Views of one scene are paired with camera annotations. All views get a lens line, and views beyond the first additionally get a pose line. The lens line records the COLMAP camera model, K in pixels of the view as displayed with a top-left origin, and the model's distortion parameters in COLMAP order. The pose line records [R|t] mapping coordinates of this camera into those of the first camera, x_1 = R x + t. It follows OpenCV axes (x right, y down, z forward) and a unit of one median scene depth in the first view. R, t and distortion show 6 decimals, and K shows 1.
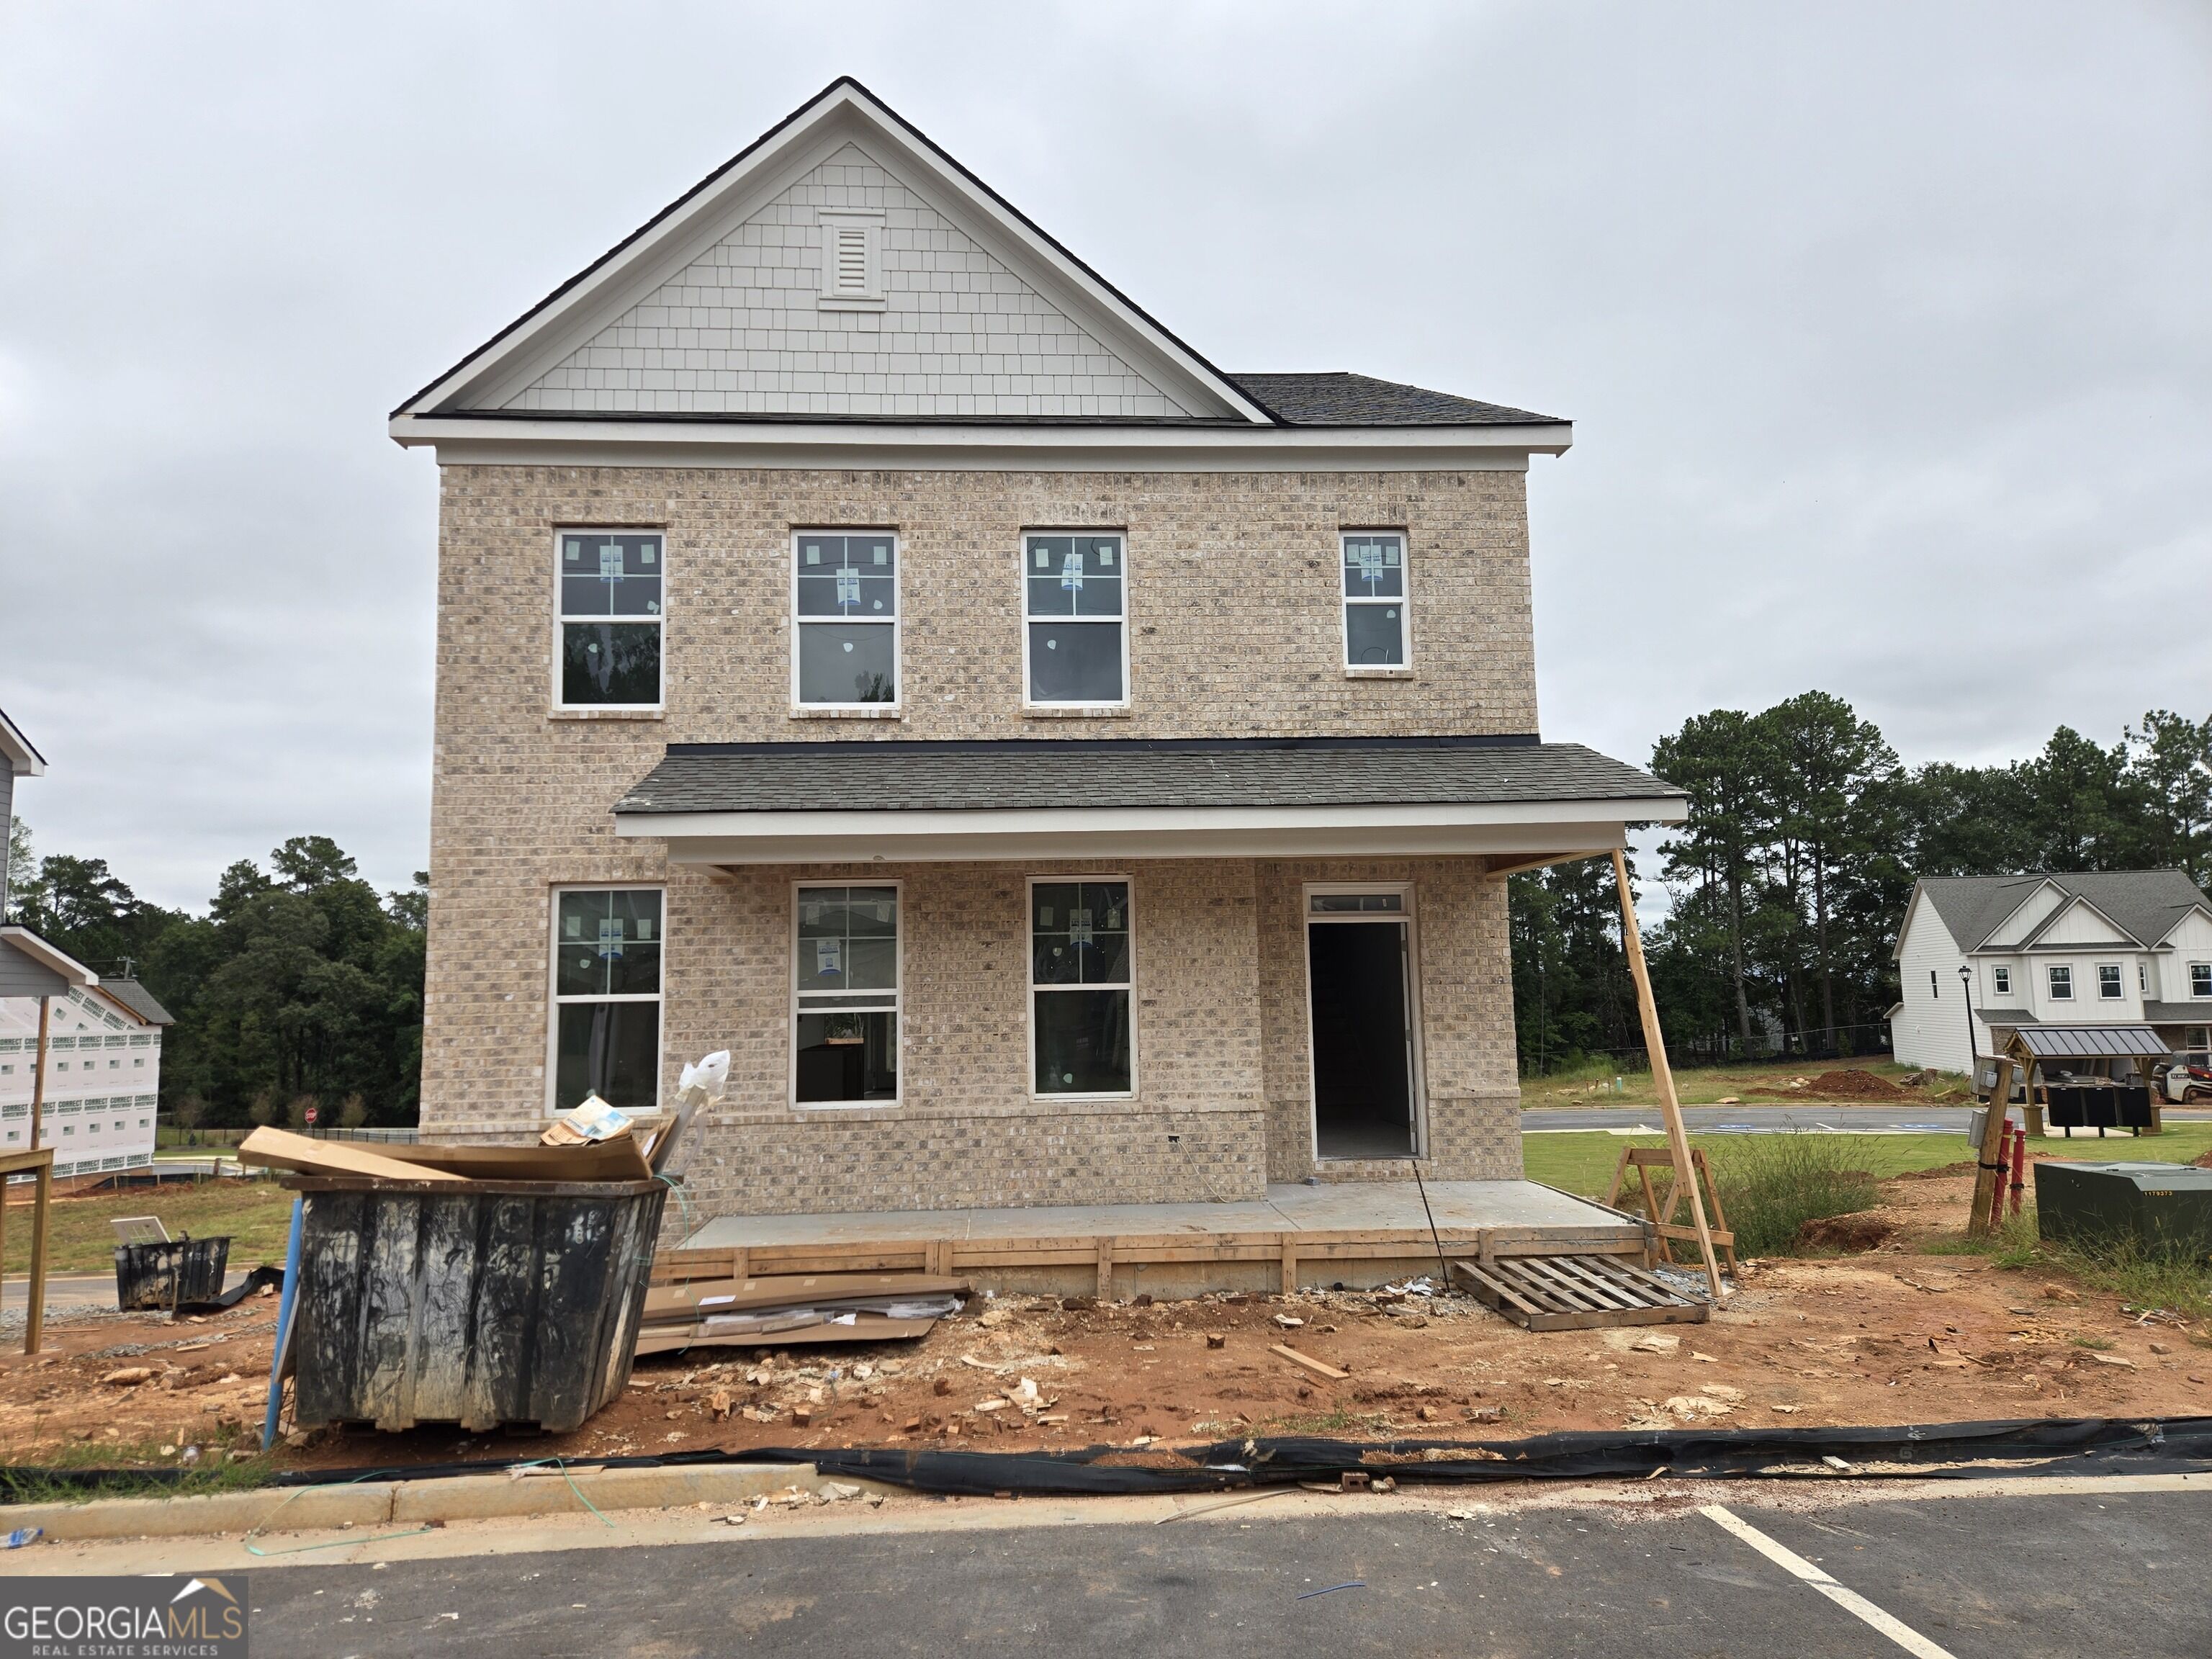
lens RADIAL K [[1472.0, 0, 1088.8], [0, 1472.0, 830.1], [0, 0, 1]] dist [0.050433, -0.026179]
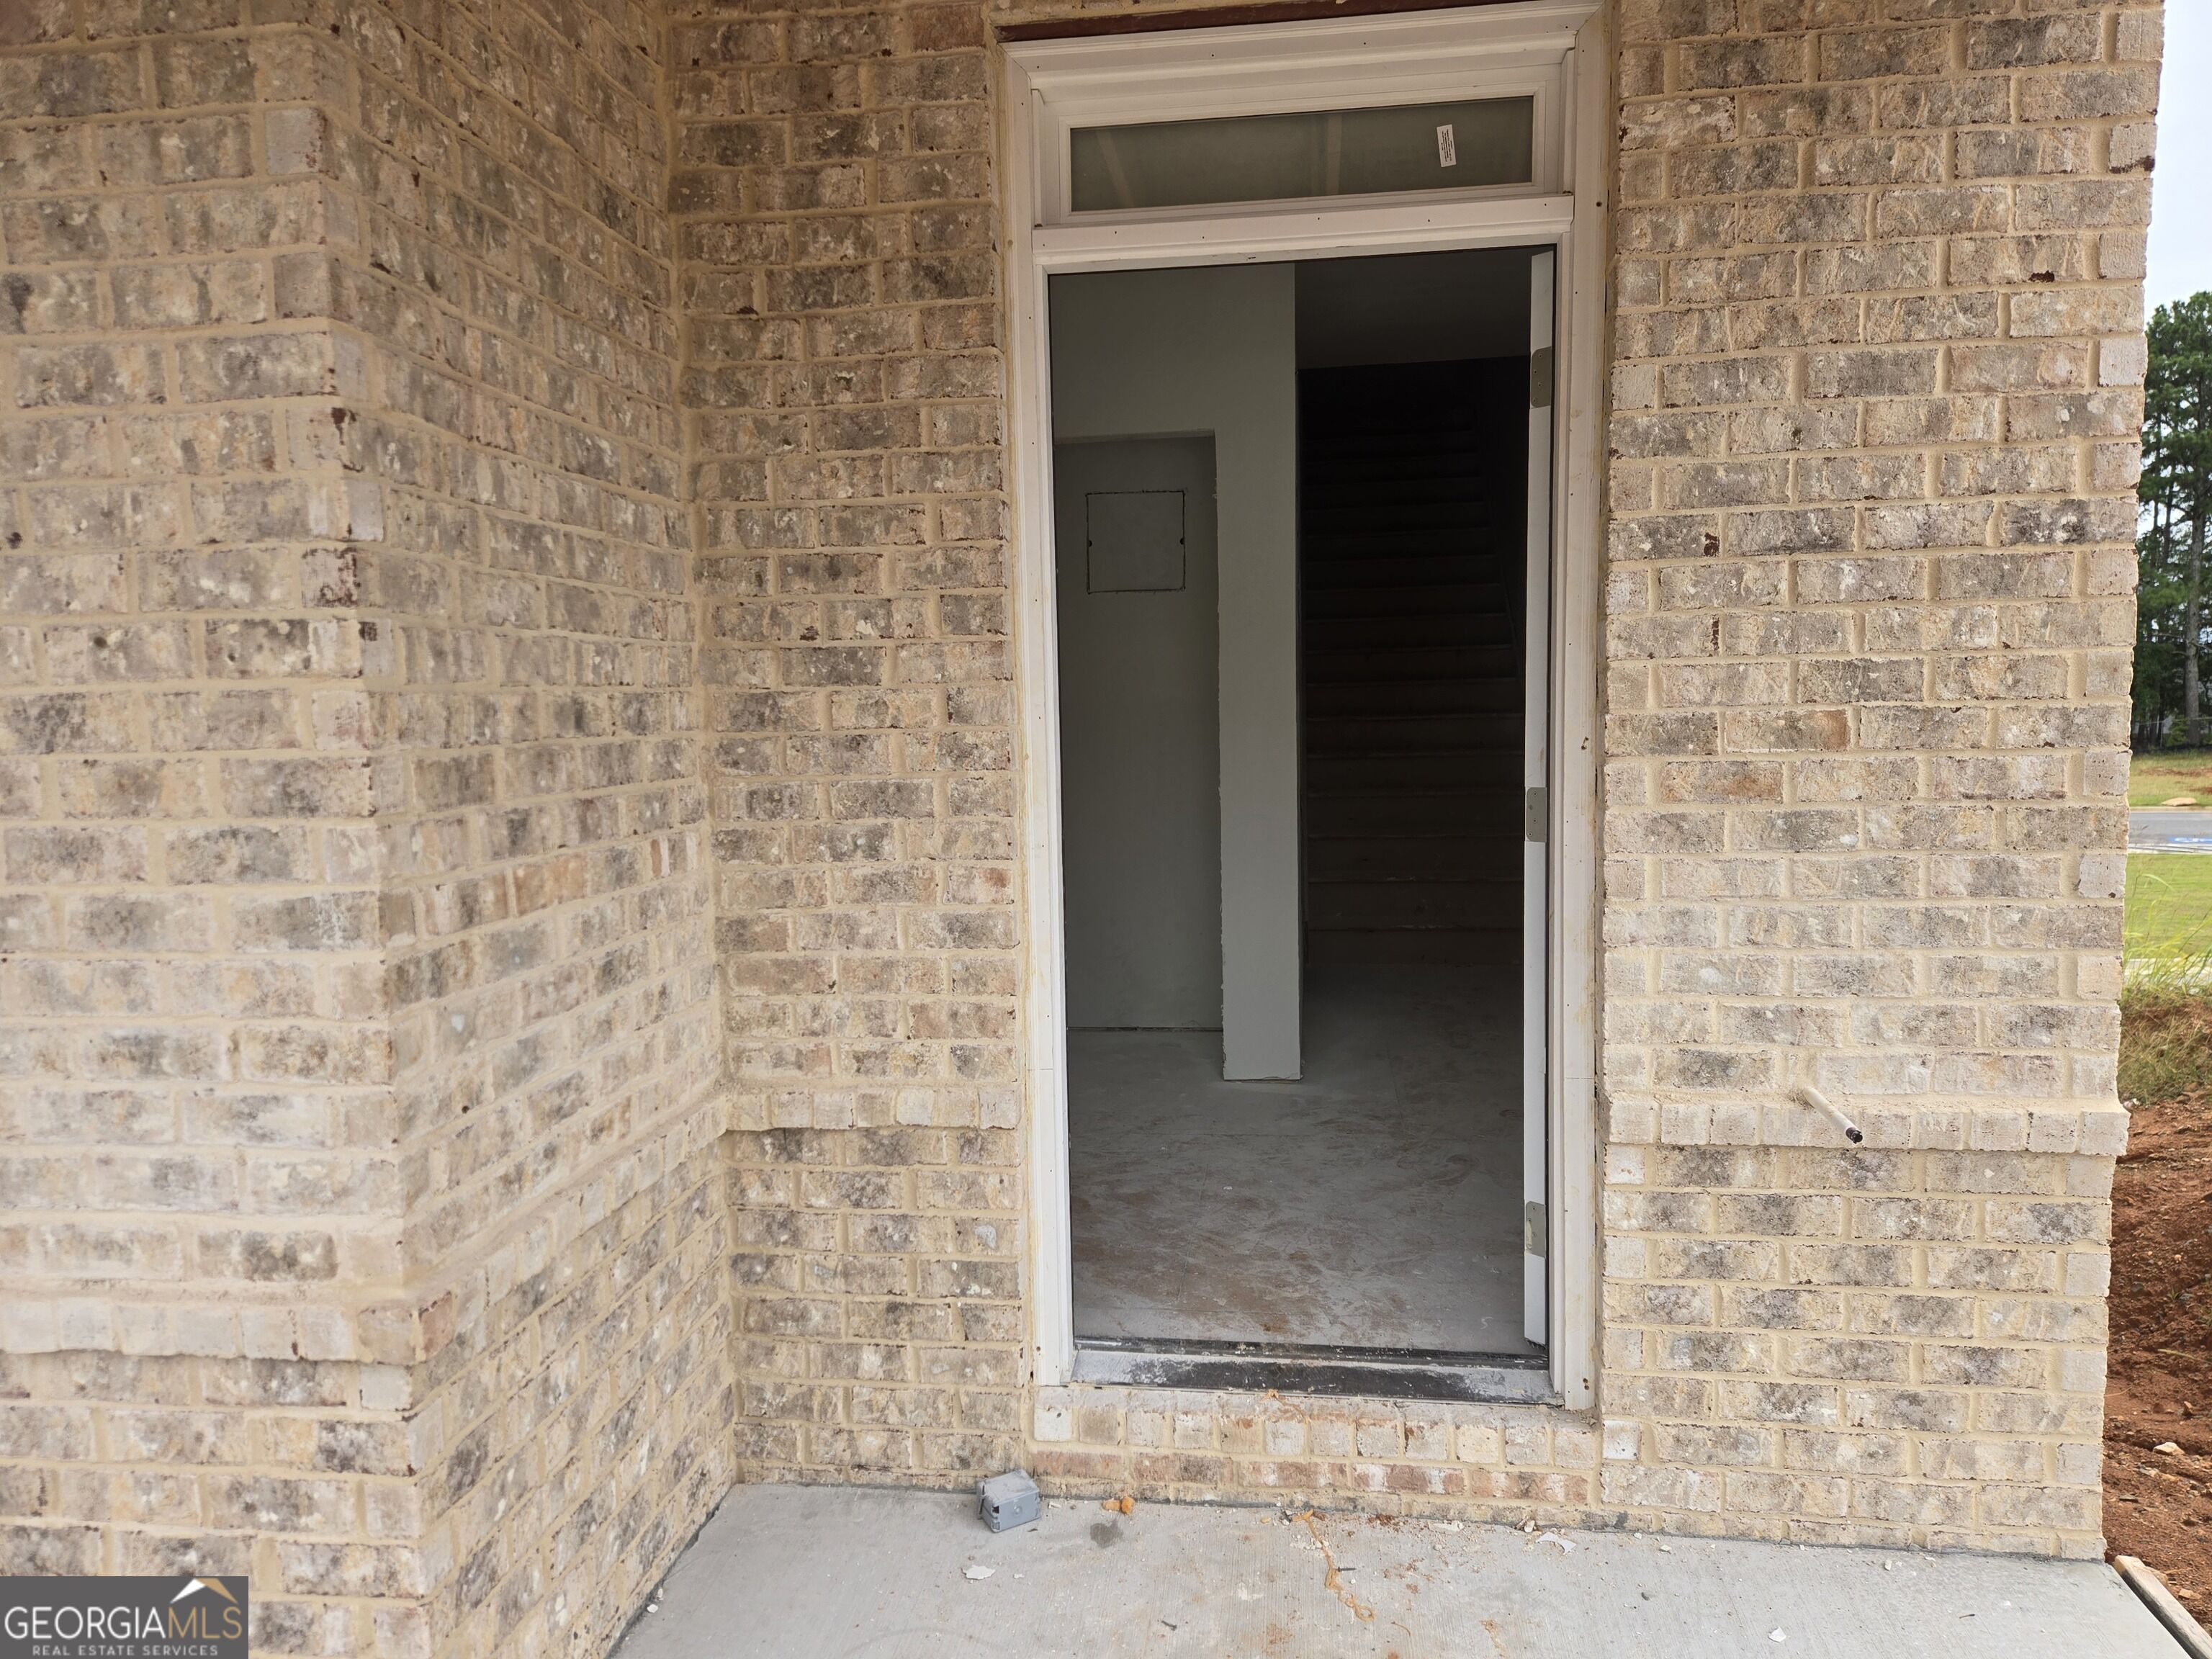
lens RADIAL K [[1472.0, 0, 1121.2], [0, 1472.0, 848.9], [0, 0, 1]] dist [0.050433, -0.026179]
pose [[0.982648, 0.014315, -0.184928, 0.201553], [0.027565, 0.974675, 0.221920, 0.097554], [0.183422, -0.223166, 0.957368, 0.803824]]
